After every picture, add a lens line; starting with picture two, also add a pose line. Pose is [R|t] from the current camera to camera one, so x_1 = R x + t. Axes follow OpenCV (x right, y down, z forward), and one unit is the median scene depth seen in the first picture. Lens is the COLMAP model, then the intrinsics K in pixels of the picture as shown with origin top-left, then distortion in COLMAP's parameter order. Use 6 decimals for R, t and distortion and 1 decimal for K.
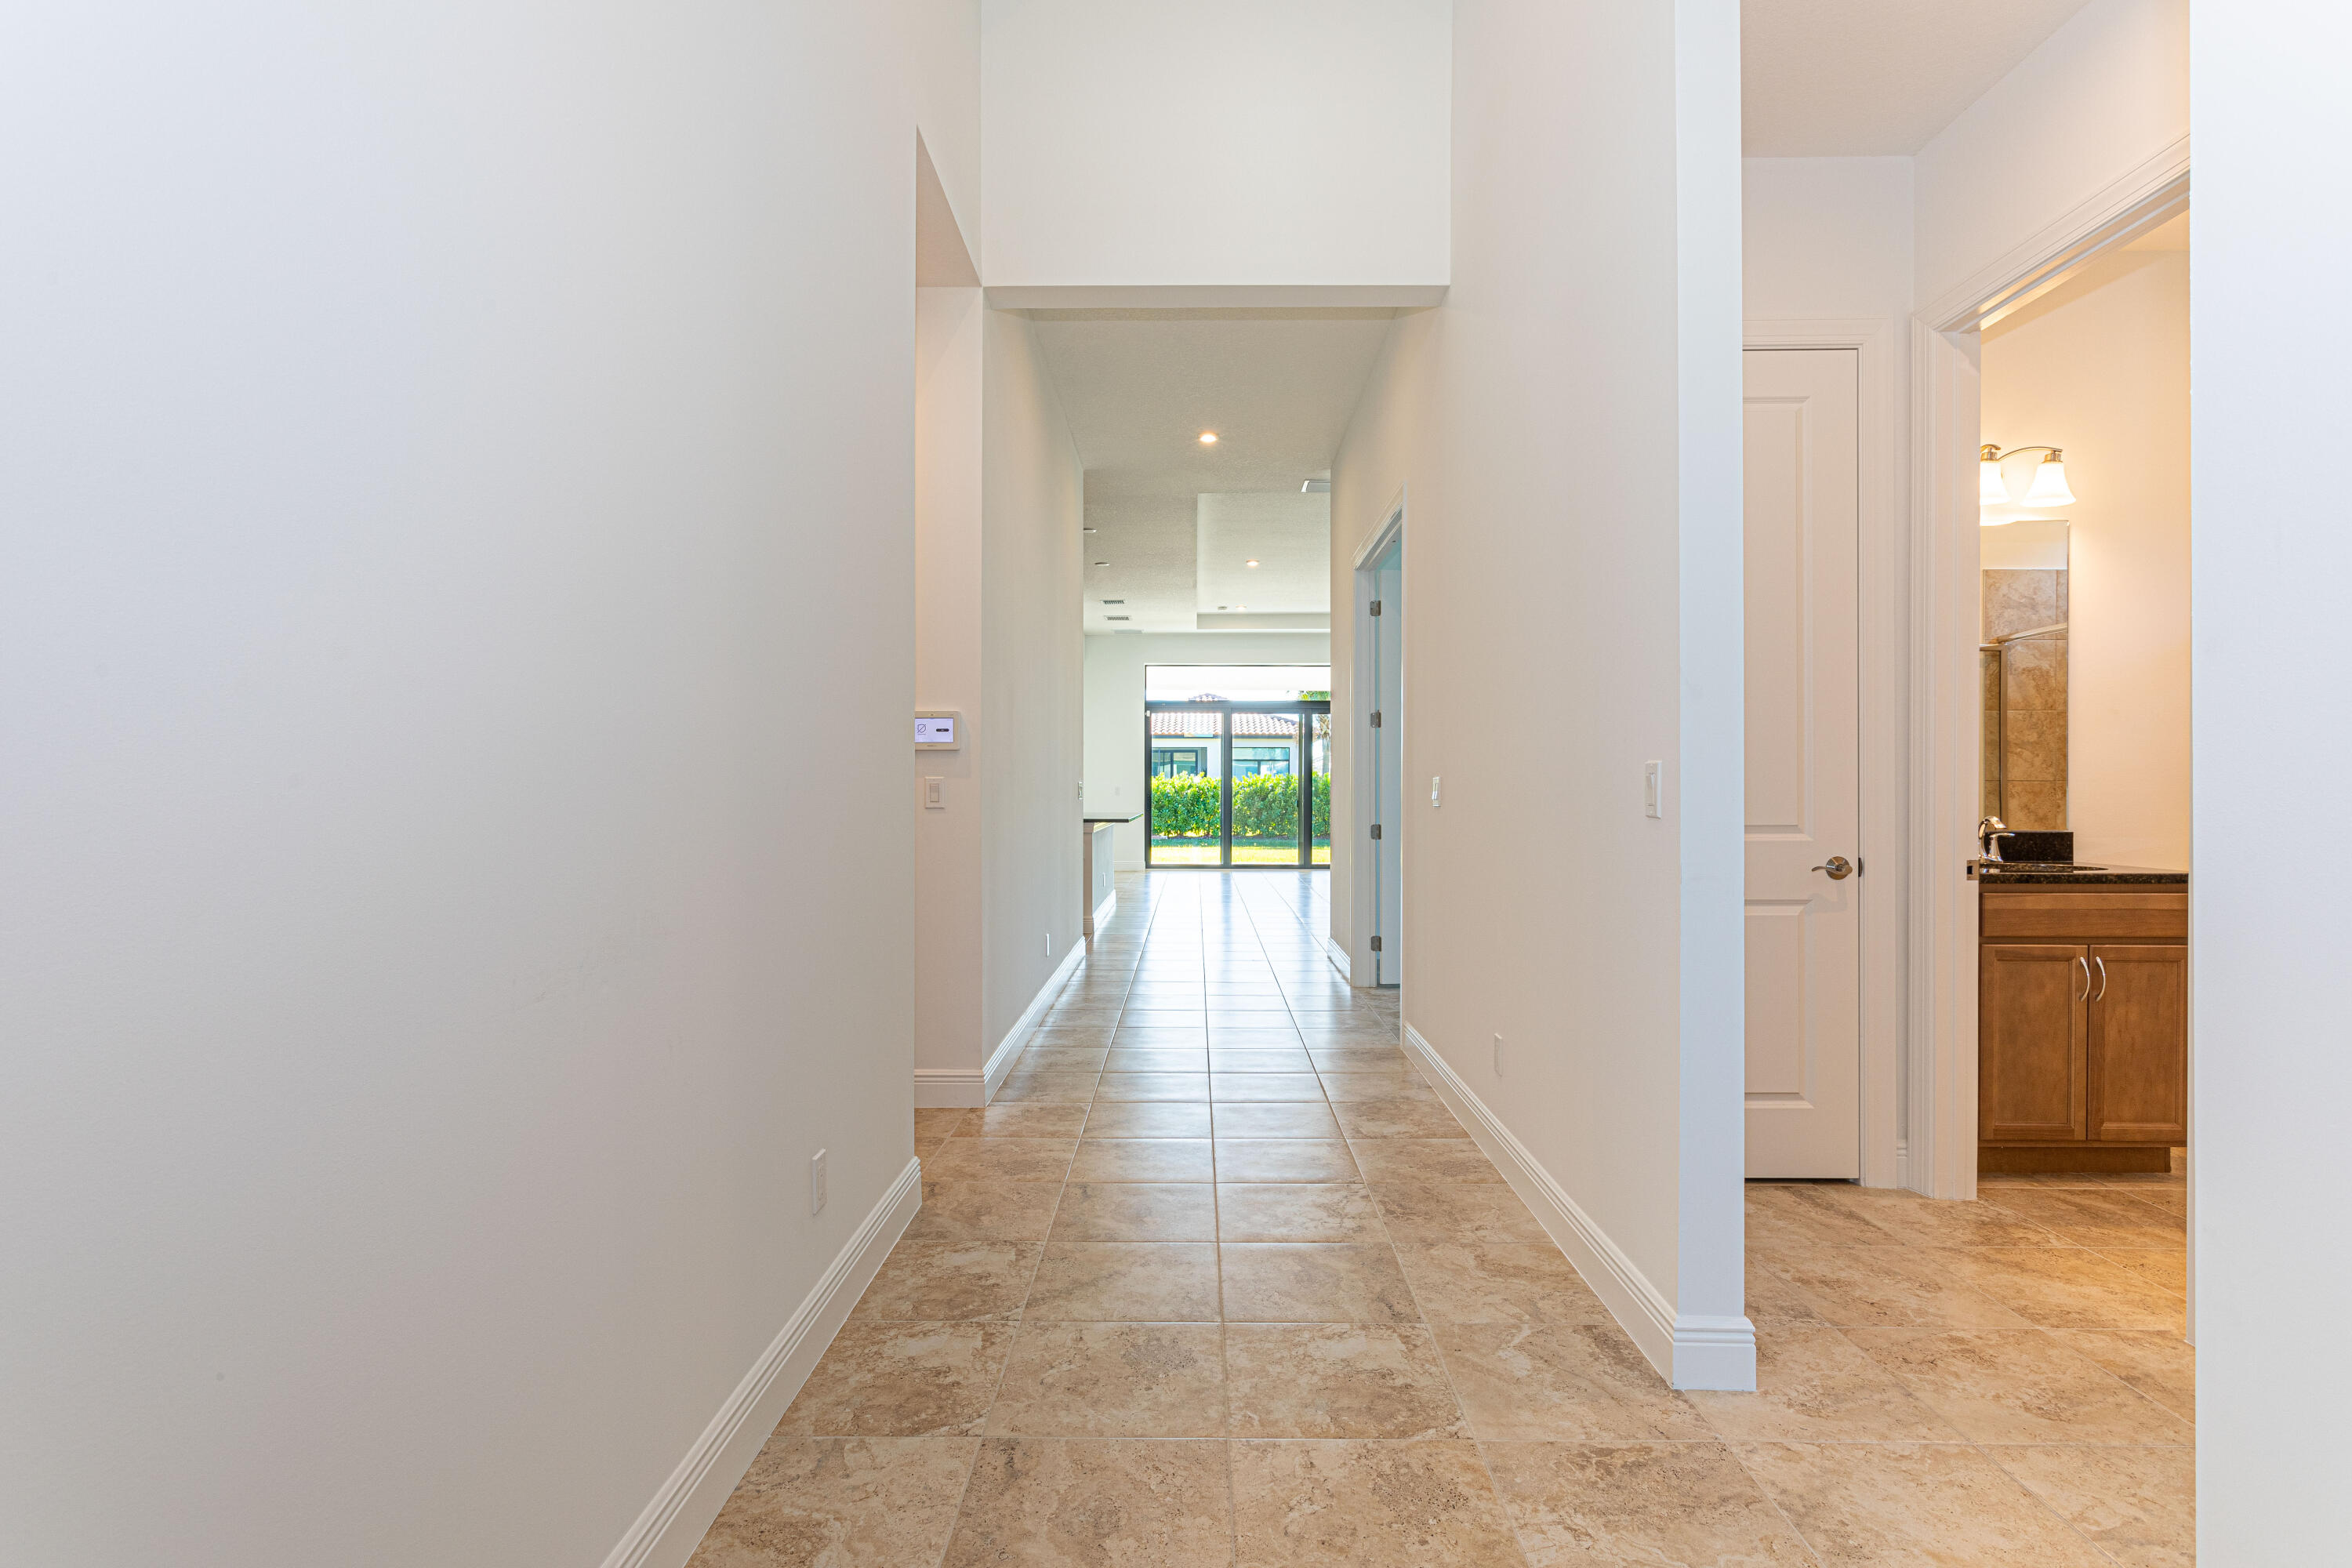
lens RADIAL K [[1123.9, 0, 1191.7], [0, 1123.9, 779.4], [0, 0, 1]] dist [0.003291, 0.001004]
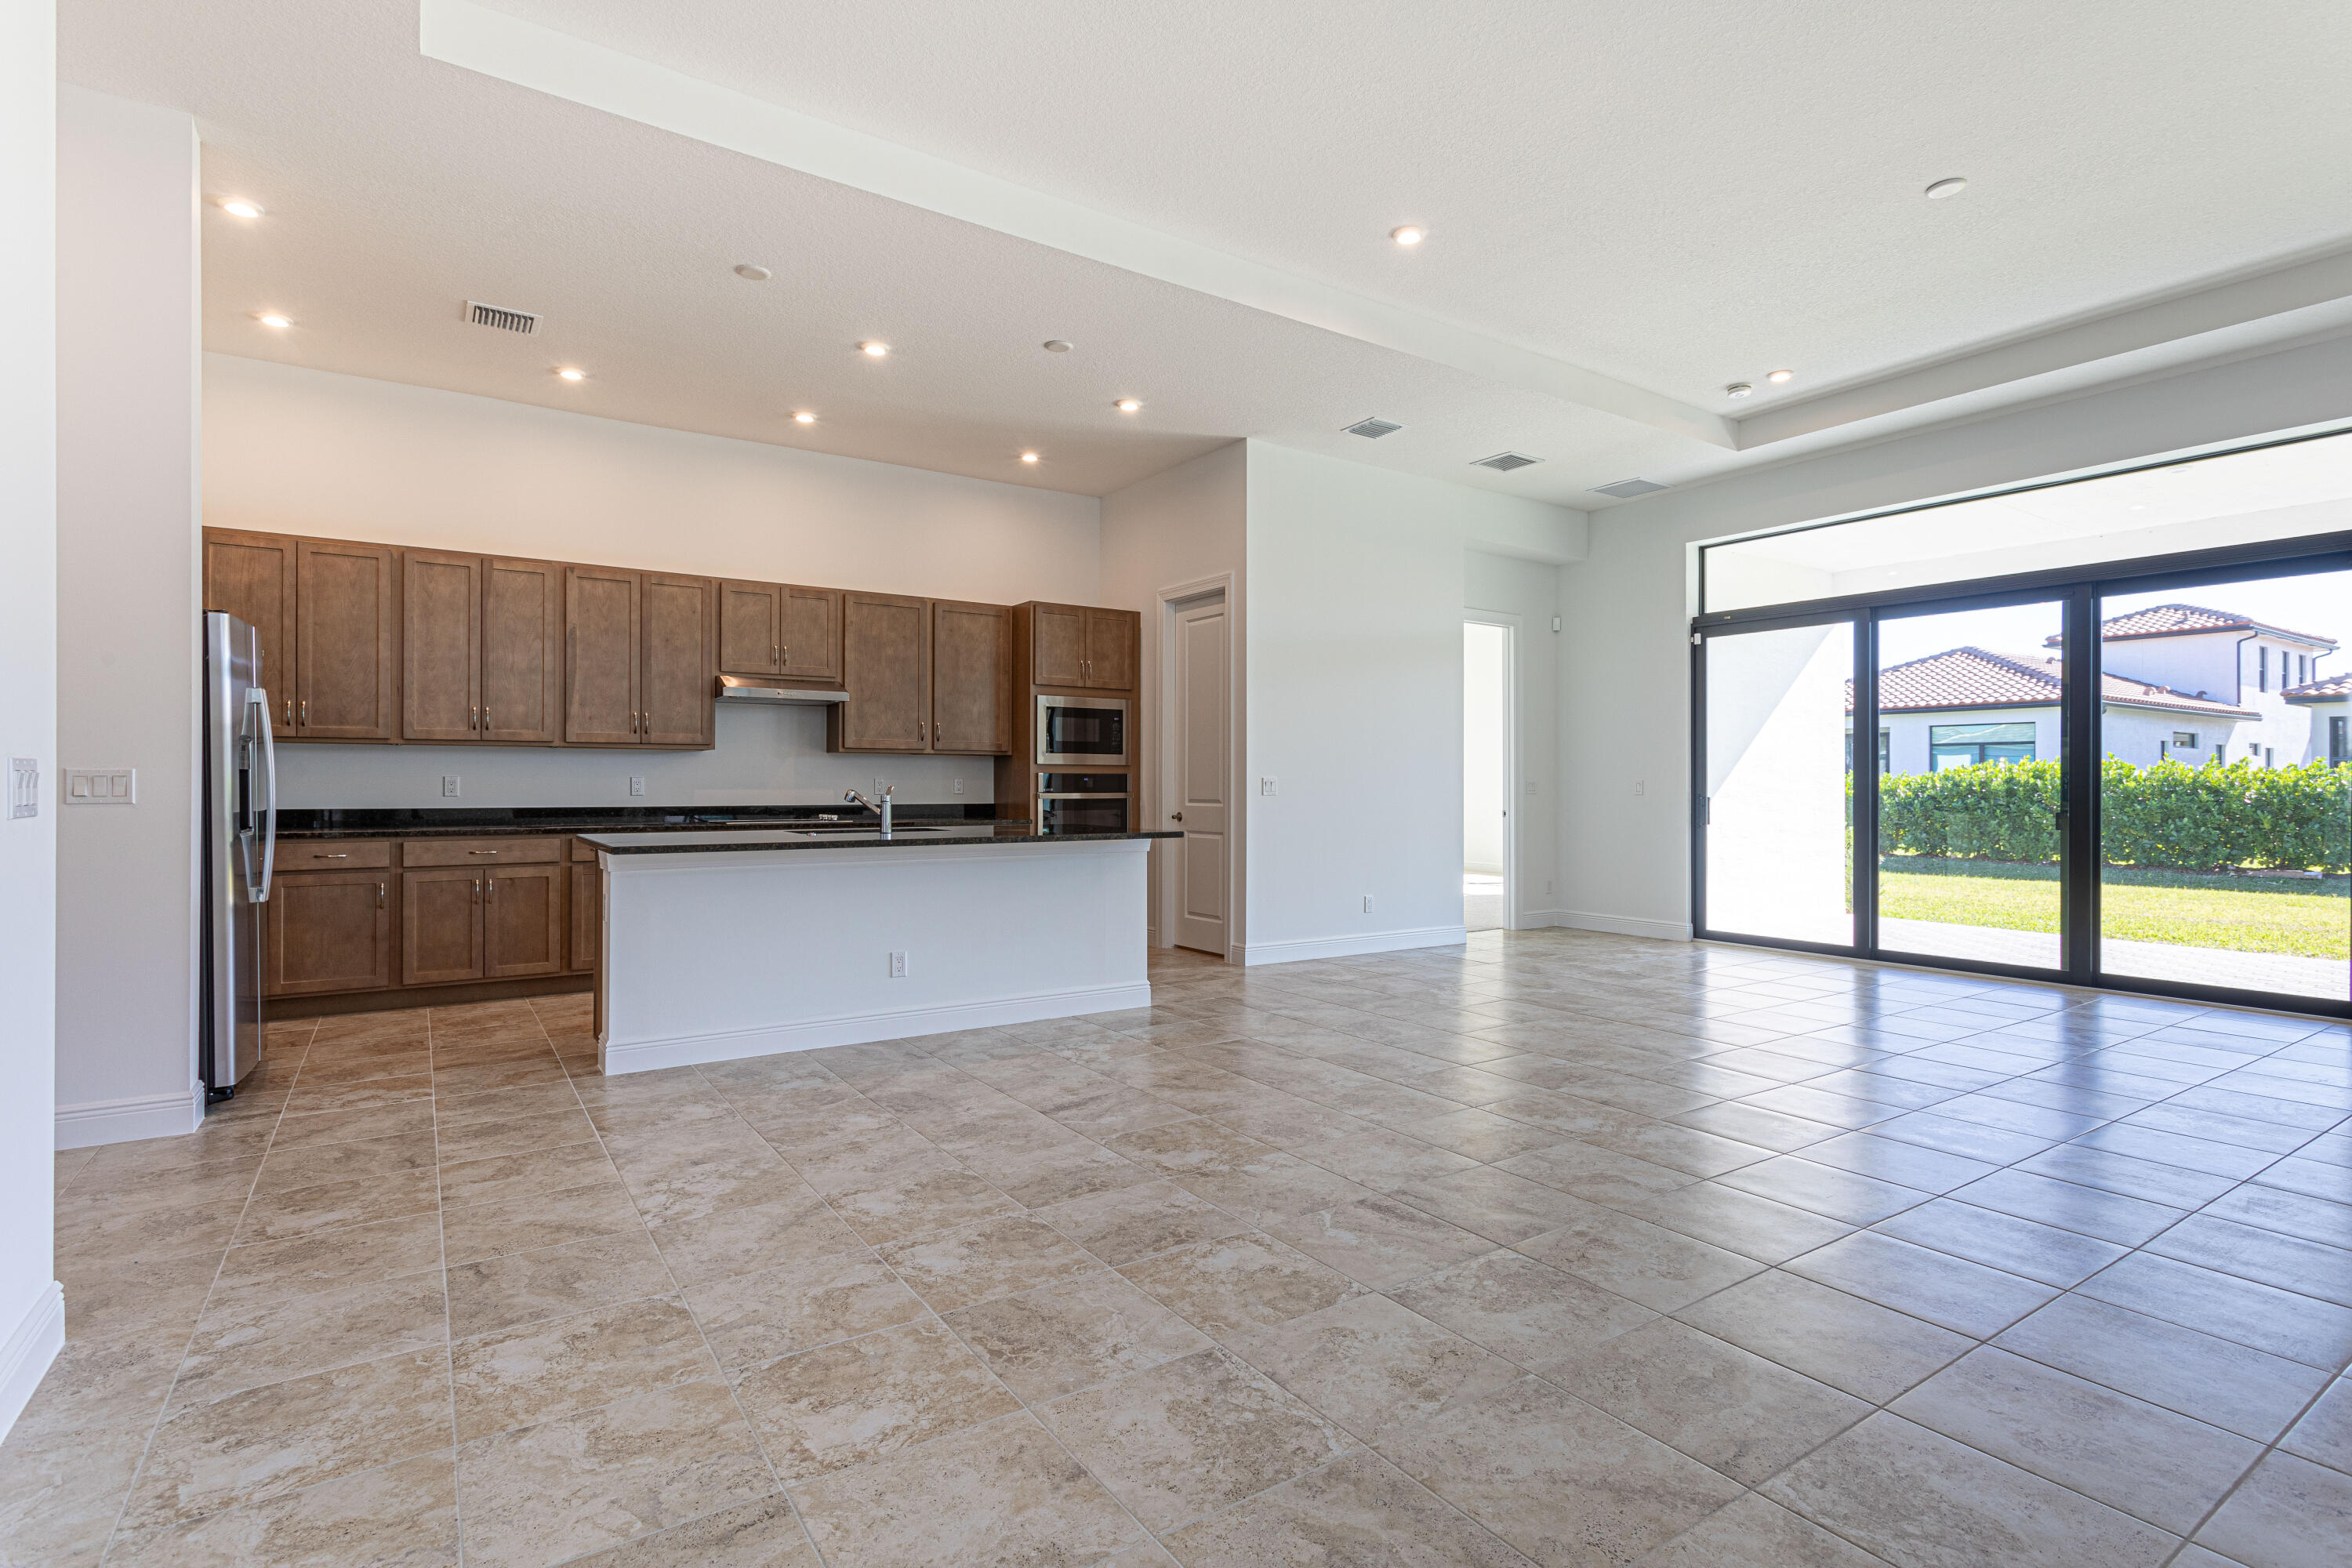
lens RADIAL K [[1123.9, 0, 1191.7], [0, 1123.9, 779.4], [0, 0, 1]] dist [0.003291, 0.001004]
pose [[0.569569, -0.003985, -0.821934, 0.229673], [0.006038, 0.999982, -0.000665, 0.004536], [0.821921, -0.004584, 0.569583, 0.463442]]
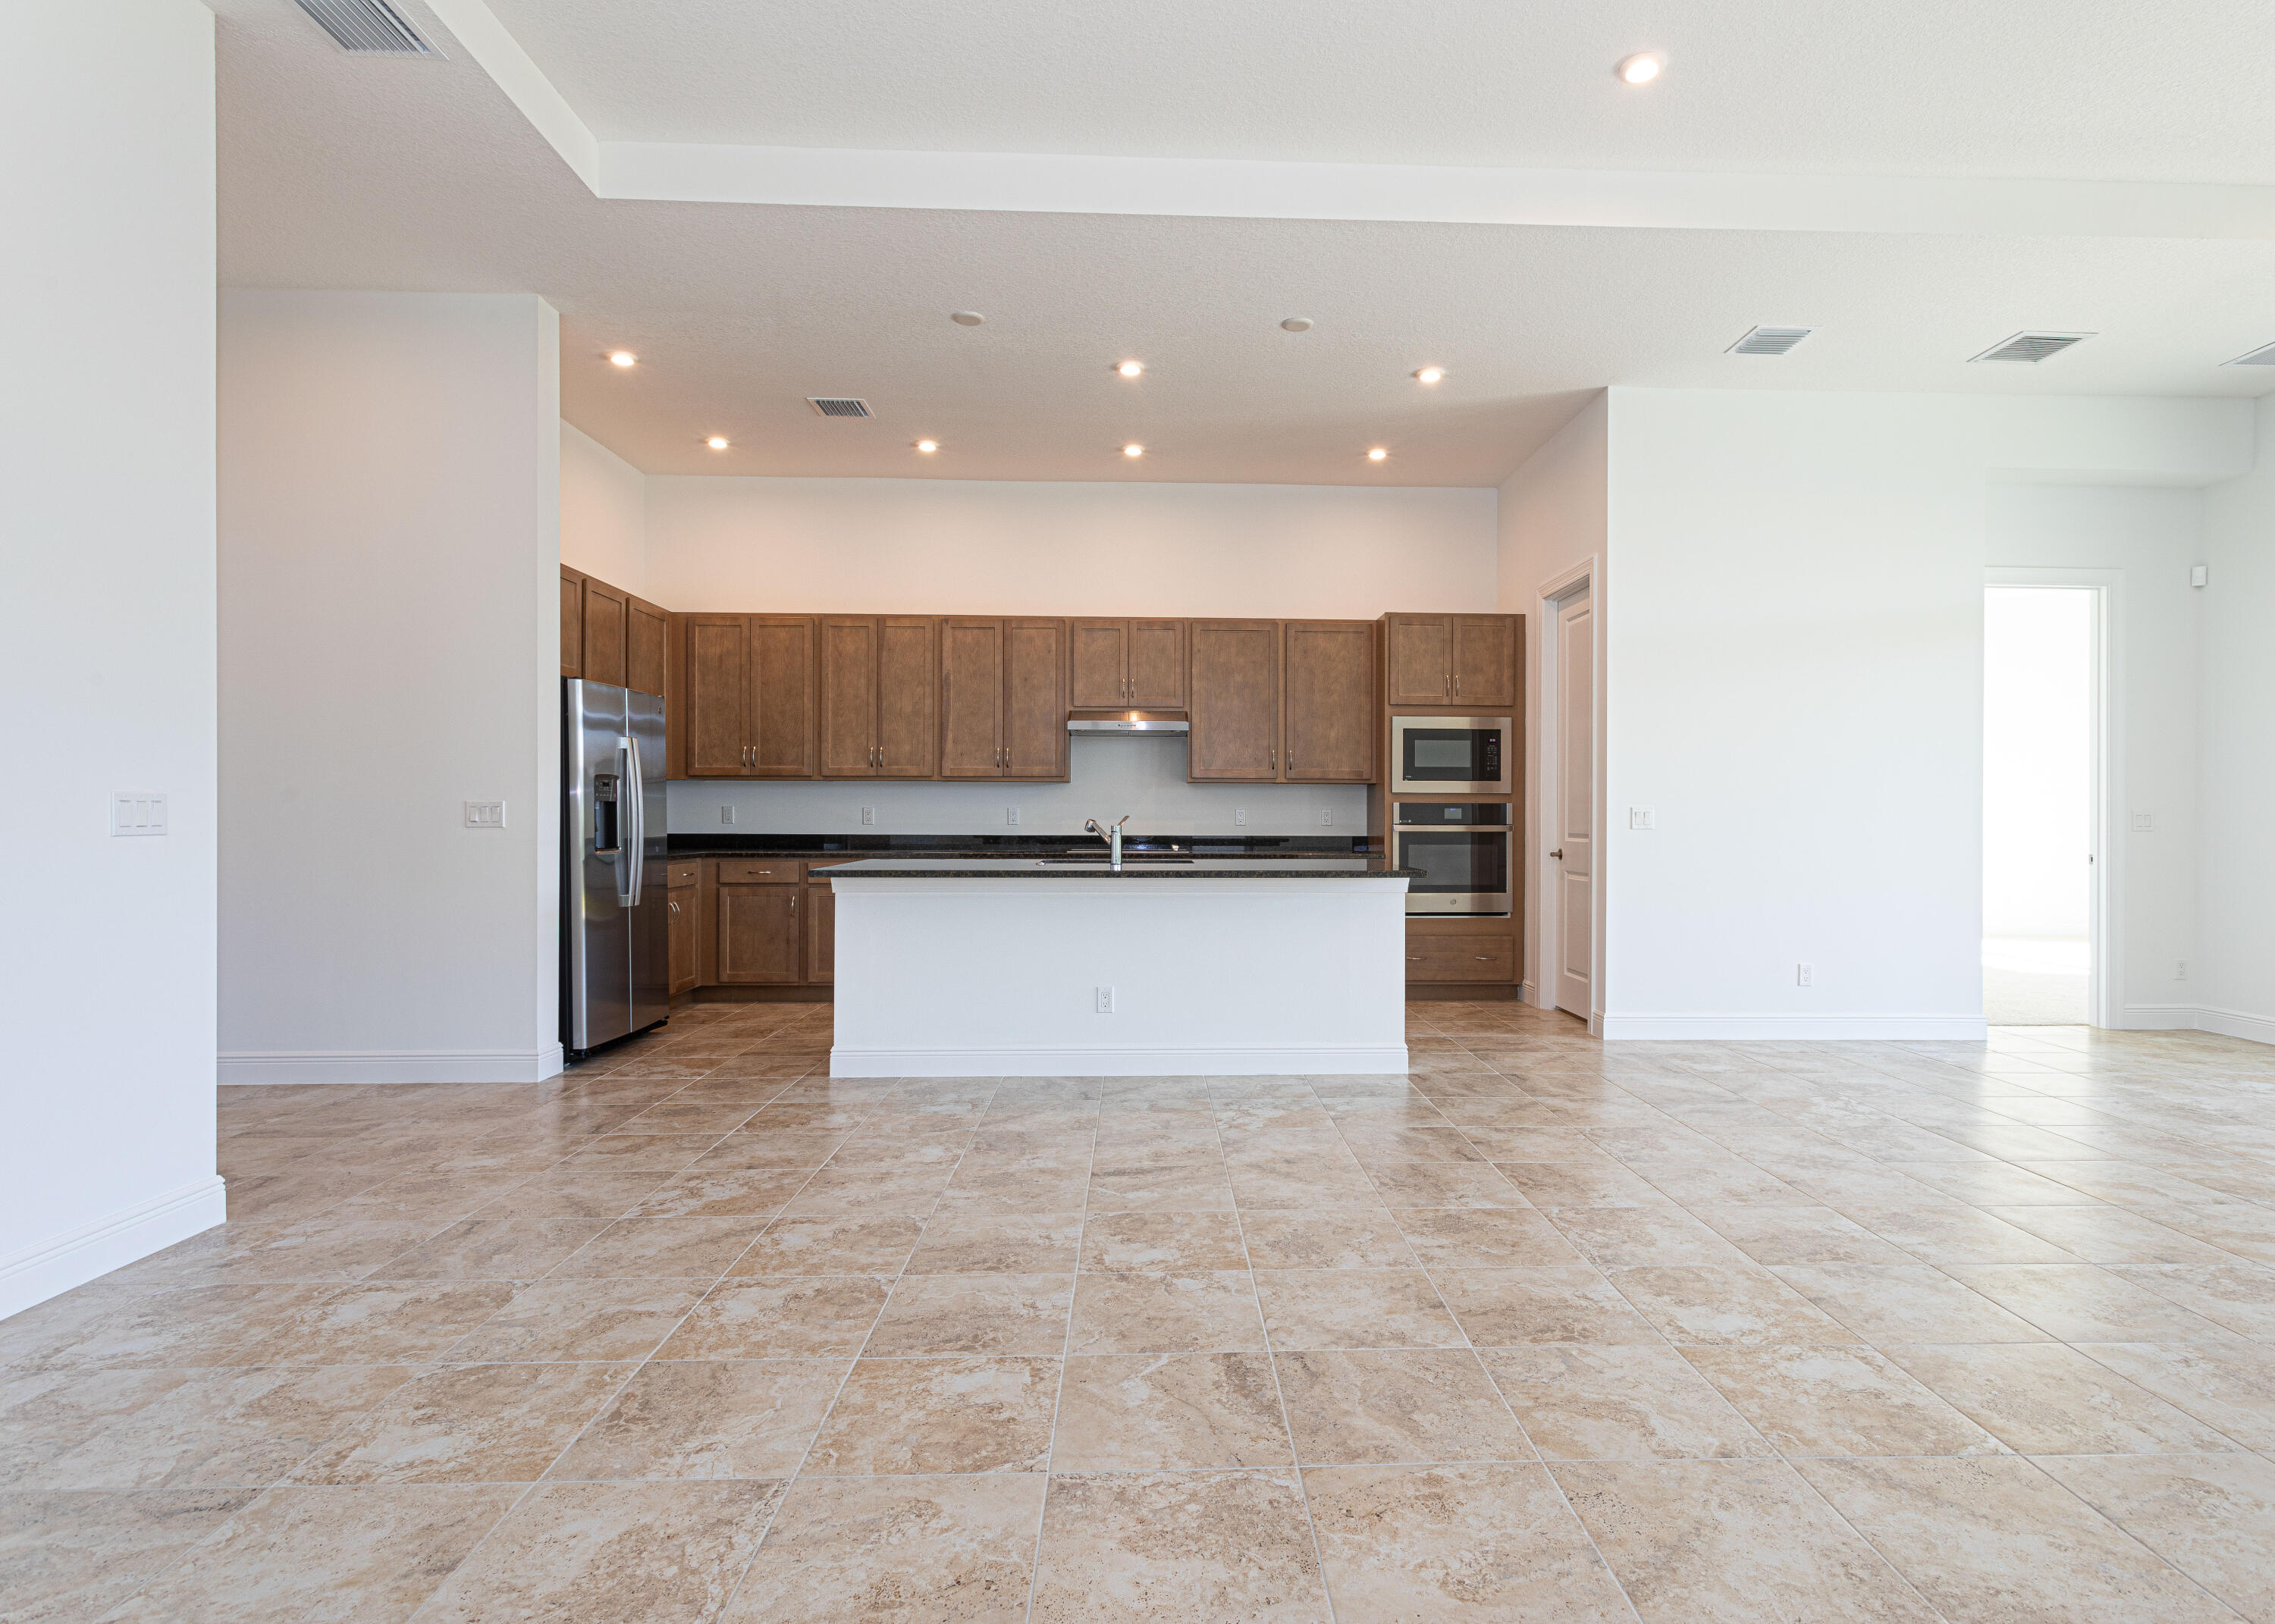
lens RADIAL K [[1159.7, 0, 1204.2], [0, 1159.7, 816.3], [0, 0, 1]] dist [0.003968, 0.001271]
pose [[0.055619, 0.000633, -0.998452, 0.239182], [0.005120, 0.999986, 0.000919, 0.005545], [0.998439, -0.005163, 0.055615, 0.571879]]
